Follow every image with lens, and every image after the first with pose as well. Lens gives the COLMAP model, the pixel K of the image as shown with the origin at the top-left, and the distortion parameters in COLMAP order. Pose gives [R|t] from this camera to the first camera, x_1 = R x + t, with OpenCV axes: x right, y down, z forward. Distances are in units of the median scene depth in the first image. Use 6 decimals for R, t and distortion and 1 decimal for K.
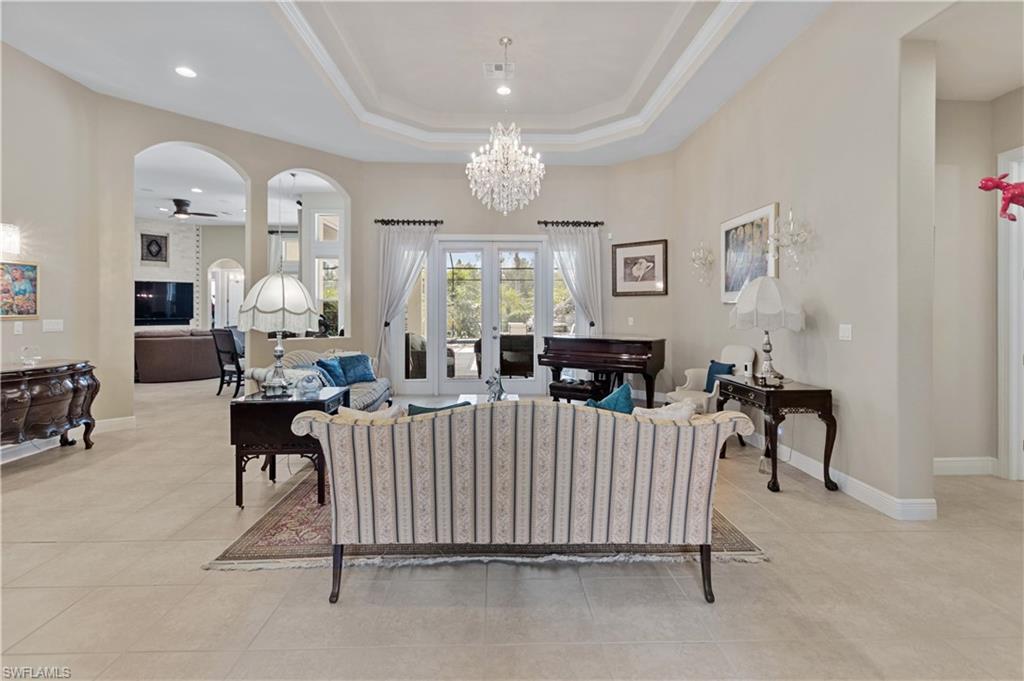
lens RADIAL K [[469.2, 0, 511.1], [0, 469.2, 310.7], [0, 0, 1]] dist [-0.013274, 0.000208]
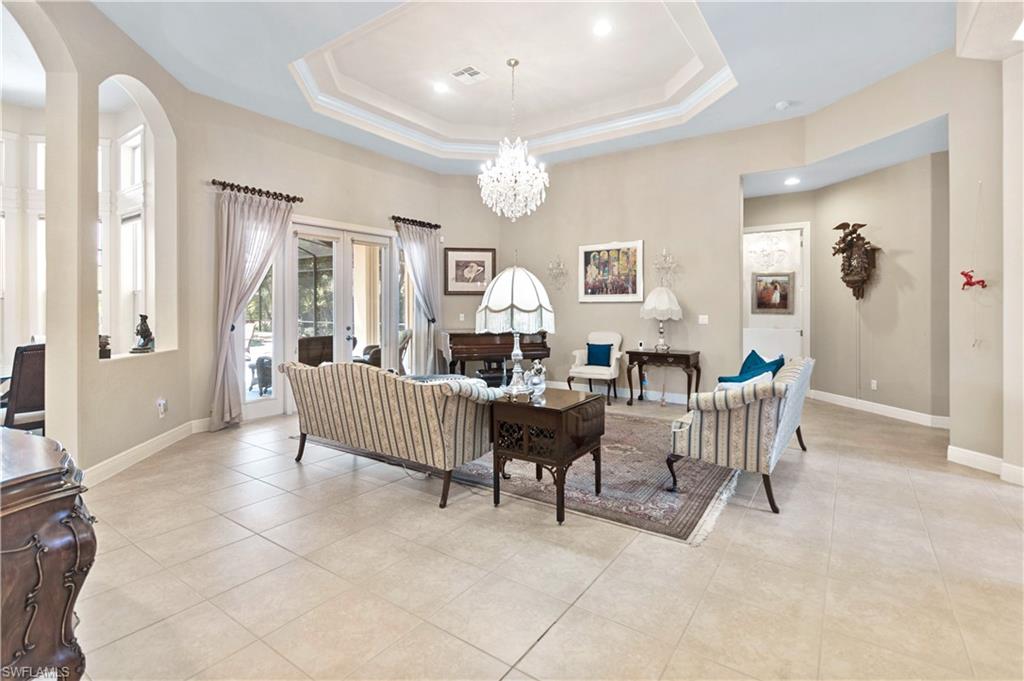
lens RADIAL K [[469.2, 0, 511.1], [0, 469.2, 310.7], [0, 0, 1]] dist [-0.013274, 0.000208]
pose [[0.619914, -0.005450, 0.784651, -0.560584], [0.001353, 0.999982, 0.005878, -0.000430], [-0.784669, -0.002582, 0.619910, 0.209781]]
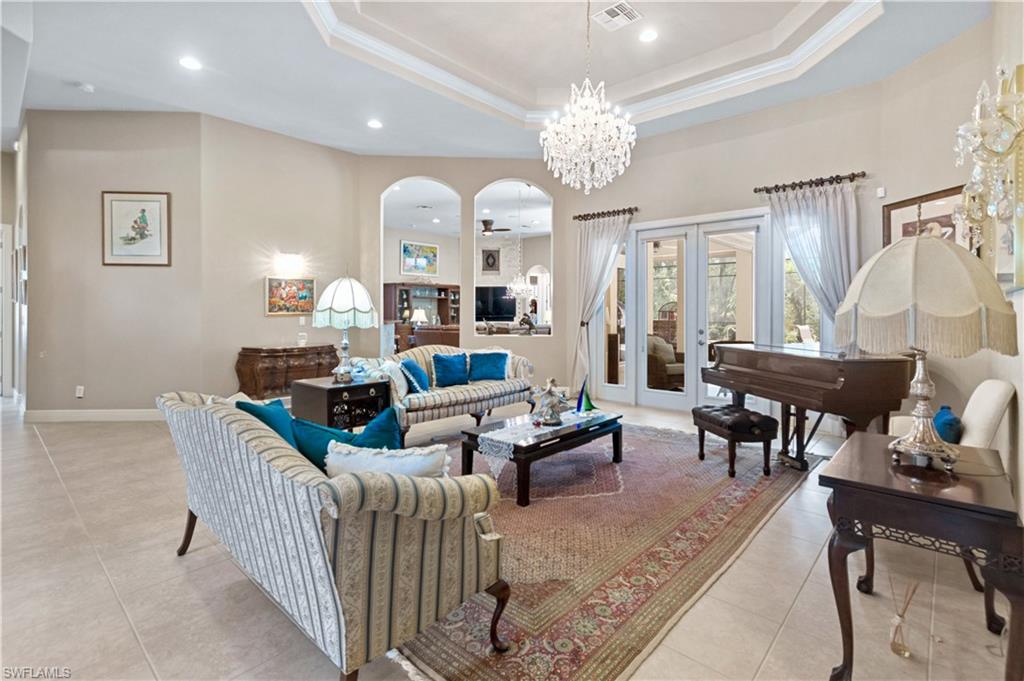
lens RADIAL K [[475.4, 0, 511.4], [0, 475.4, 312.1], [0, 0, 1]] dist [-0.017509, -0.000128]
pose [[0.716844, 0.003554, -0.697225, 0.307477], [-0.000929, 0.999991, 0.004143, 0.000864], [0.697233, -0.002322, 0.716840, 0.200701]]
